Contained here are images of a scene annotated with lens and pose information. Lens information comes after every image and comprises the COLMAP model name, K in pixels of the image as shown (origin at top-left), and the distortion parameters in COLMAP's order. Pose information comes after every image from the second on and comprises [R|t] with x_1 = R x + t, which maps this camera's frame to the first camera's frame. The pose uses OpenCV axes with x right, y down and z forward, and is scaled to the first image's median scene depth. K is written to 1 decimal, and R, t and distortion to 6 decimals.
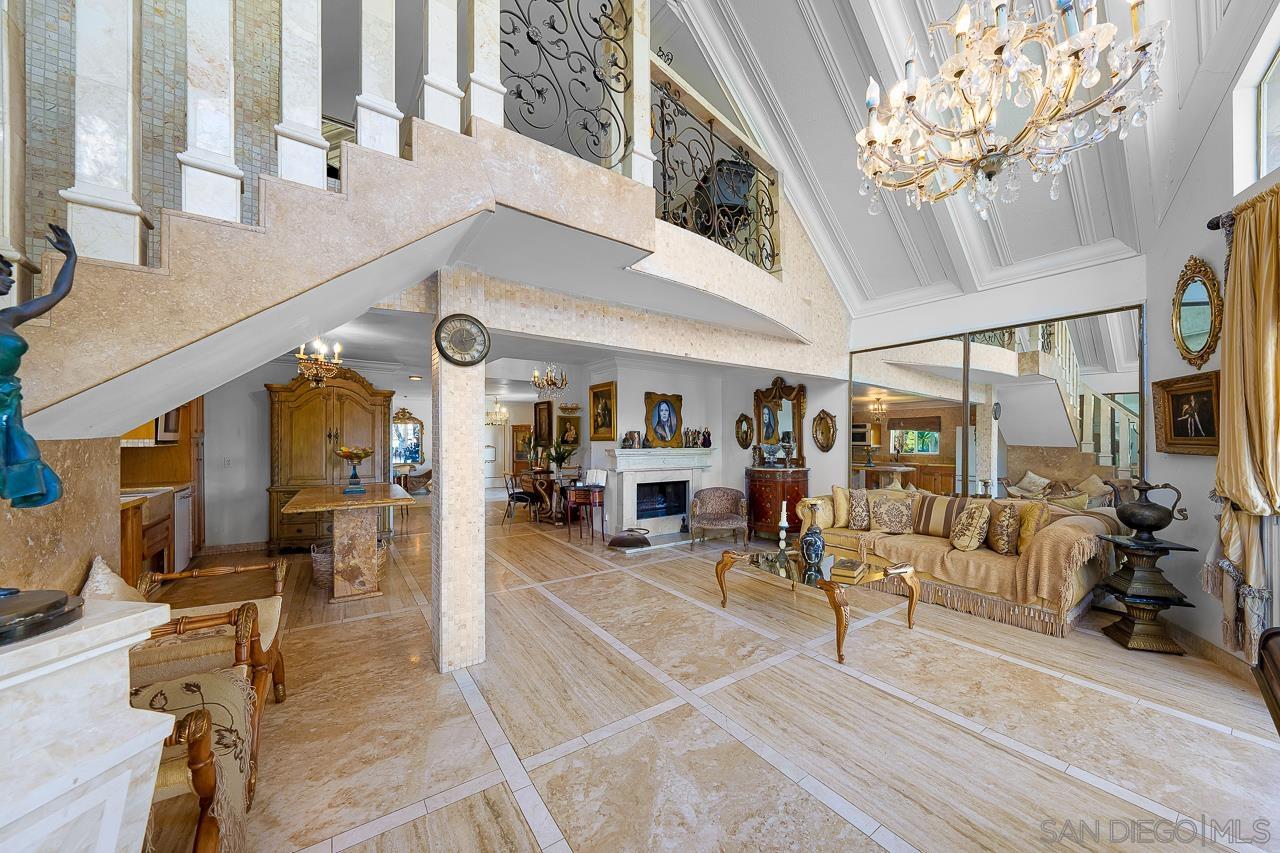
lens RADIAL K [[450.5, 0, 663.3], [0, 450.5, 440.4], [0, 0, 1]] dist [-0.006666, 0.001884]
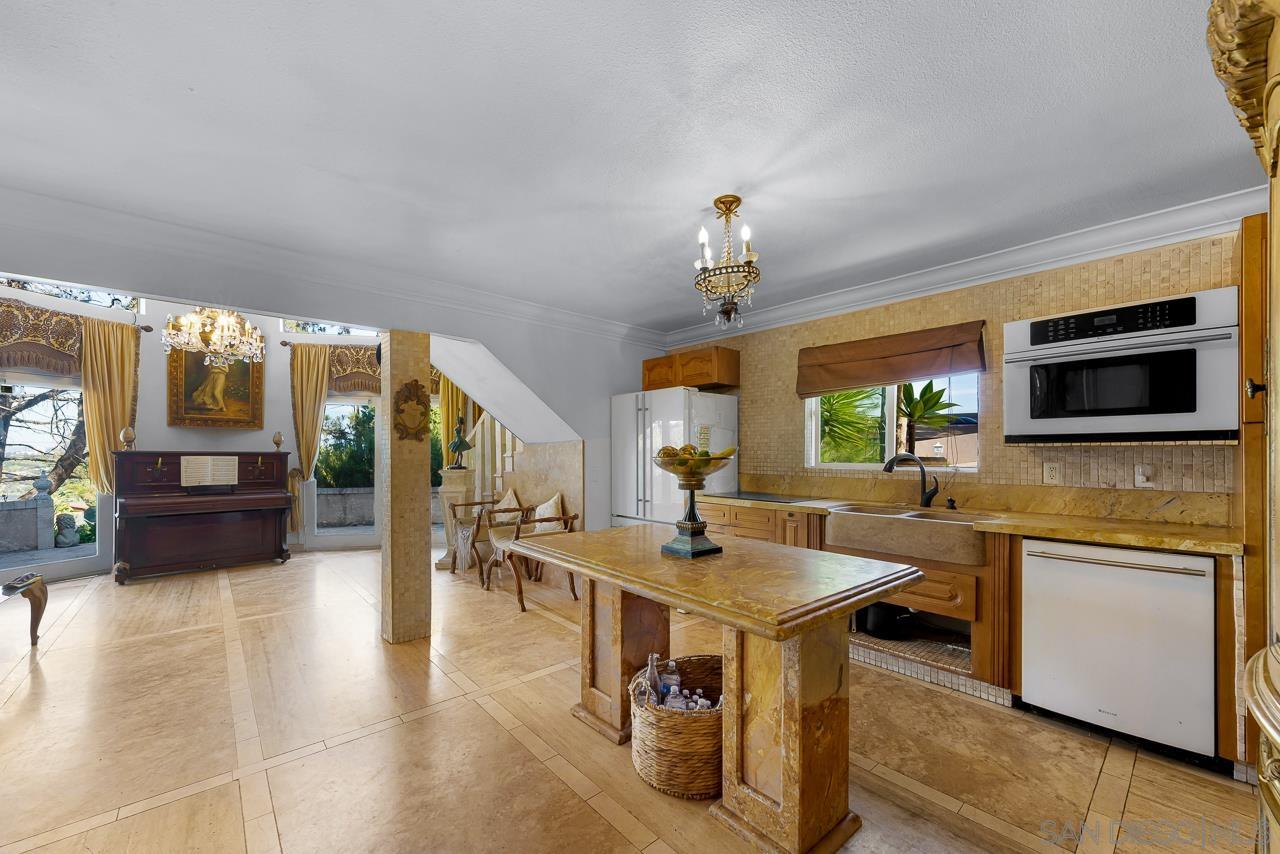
lens RADIAL K [[497.9, 0, 652.9], [0, 497.9, 456.0], [0, 0, 1]] dist [-0.000779, -0.000688]
pose [[-0.994720, -0.000544, -0.102627, -0.450735], [-0.001194, 0.999980, 0.006271, 0.015646], [0.102621, 0.006360, -0.994700, 1.100076]]
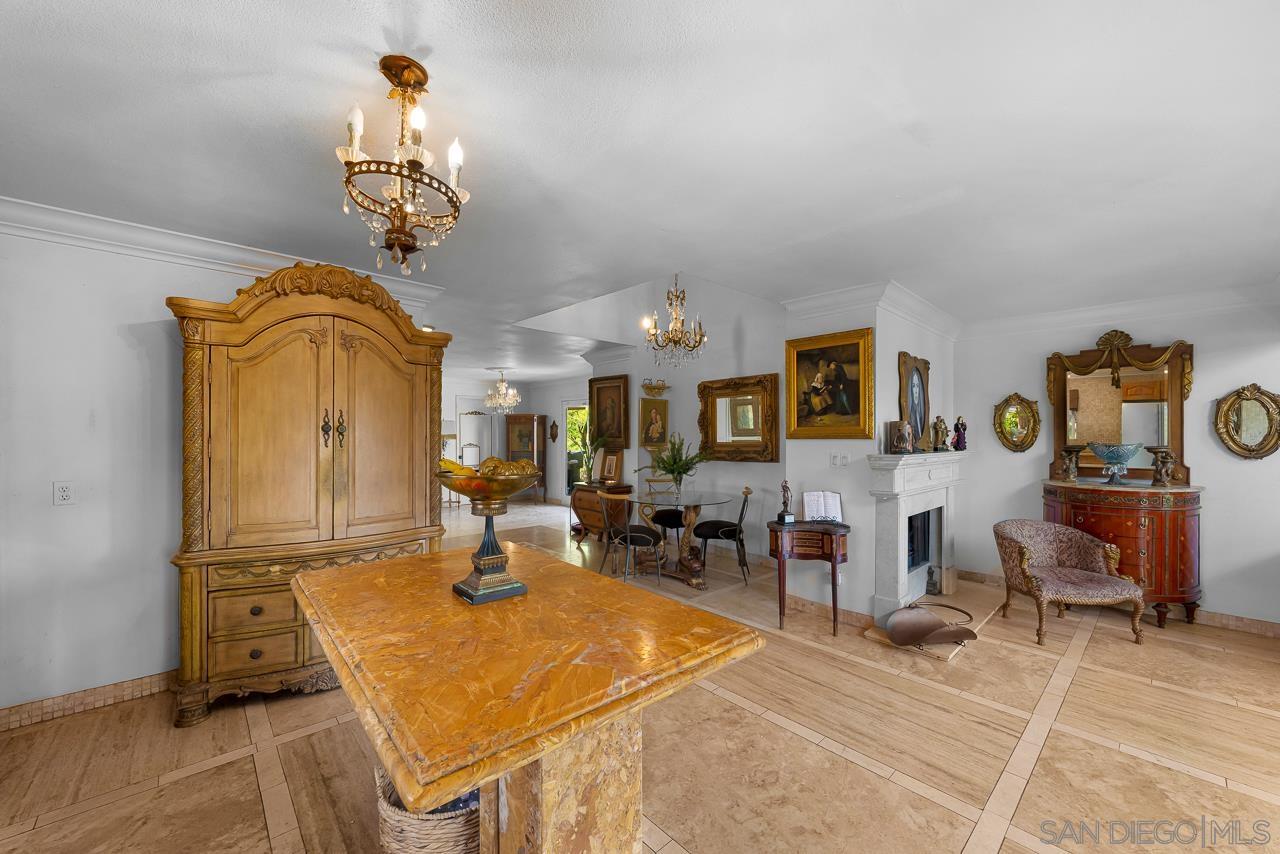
lens RADIAL K [[497.9, 0, 646.4], [0, 497.9, 438.8], [0, 0, 1]] dist [-0.000779, -0.000688]
pose [[0.993869, -0.000379, 0.110563, -0.453898], [-0.000262, 0.999983, 0.005782, -0.002706], [-0.110563, -0.005775, 0.993852, 0.452853]]
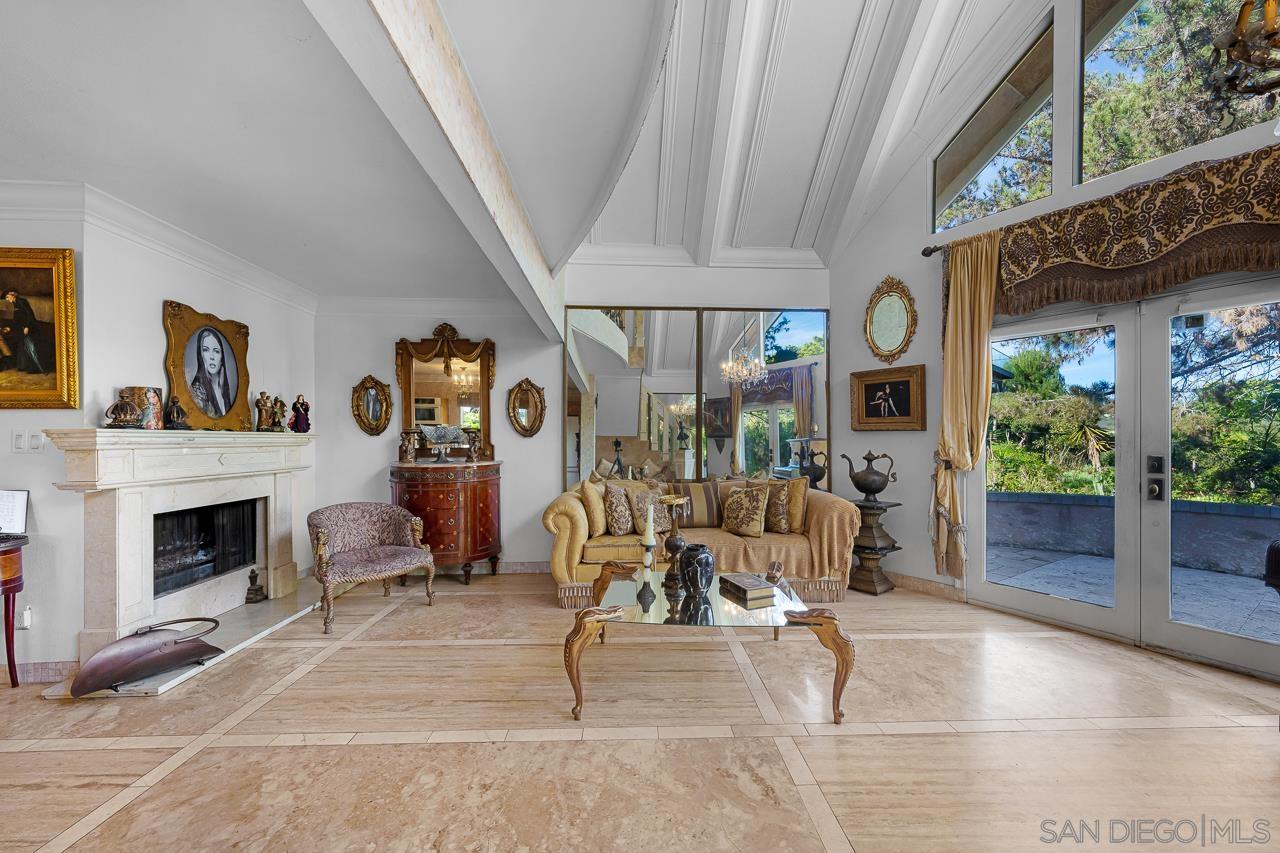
lens RADIAL K [[497.9, 0, 648.9], [0, 497.9, 440.5], [0, 0, 1]] dist [-0.000779, -0.000688]
pose [[0.559417, -0.005440, 0.828869, -0.188802], [-0.000675, 0.999975, 0.007018, 0.024755], [-0.828886, -0.004486, 0.559399, 0.380487]]
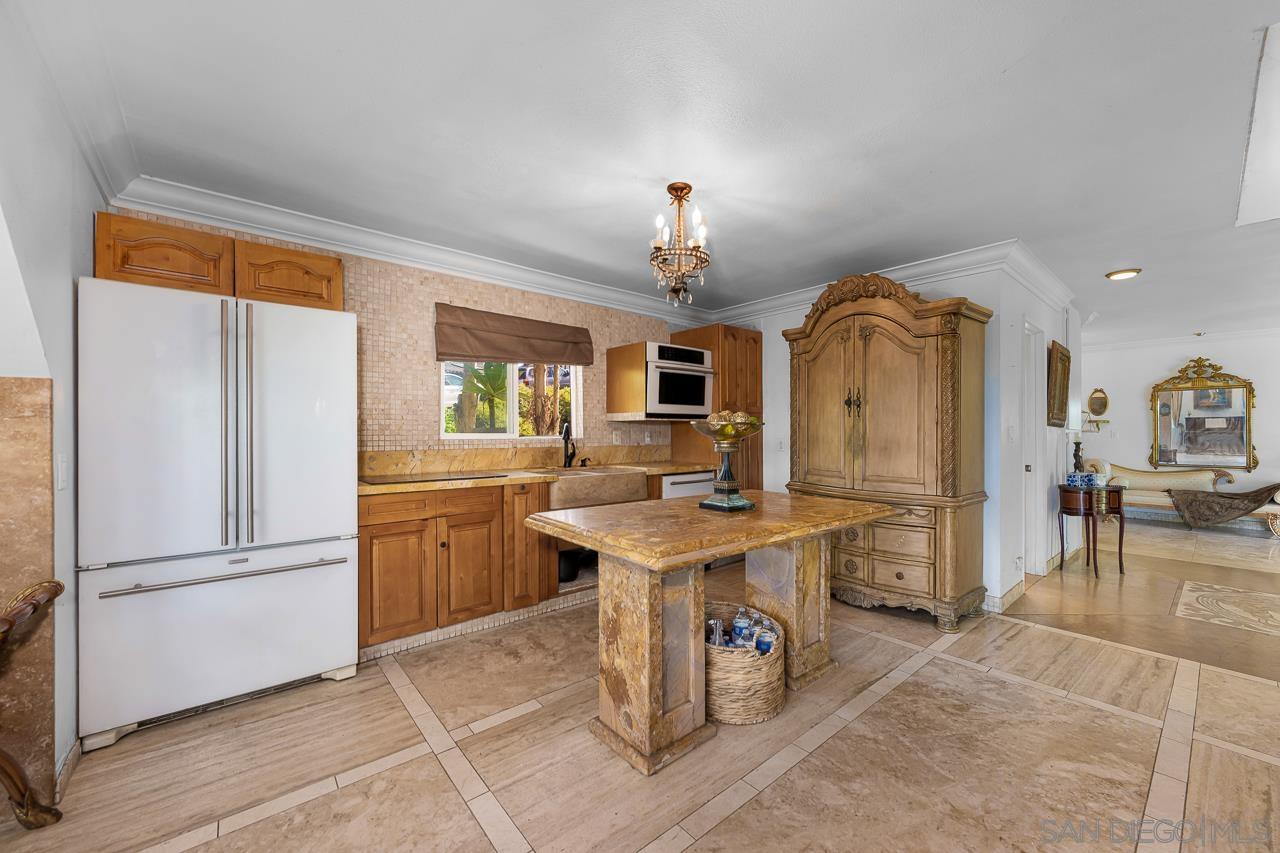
lens RADIAL K [[497.9, 0, 641.8], [0, 497.9, 436.5], [0, 0, 1]] dist [-0.000779, -0.000688]
pose [[0.067203, 0.014097, -0.997640, -0.121893], [-0.001458, 0.999901, 0.014030, 0.022463], [0.997738, 0.000512, 0.067217, 0.649312]]
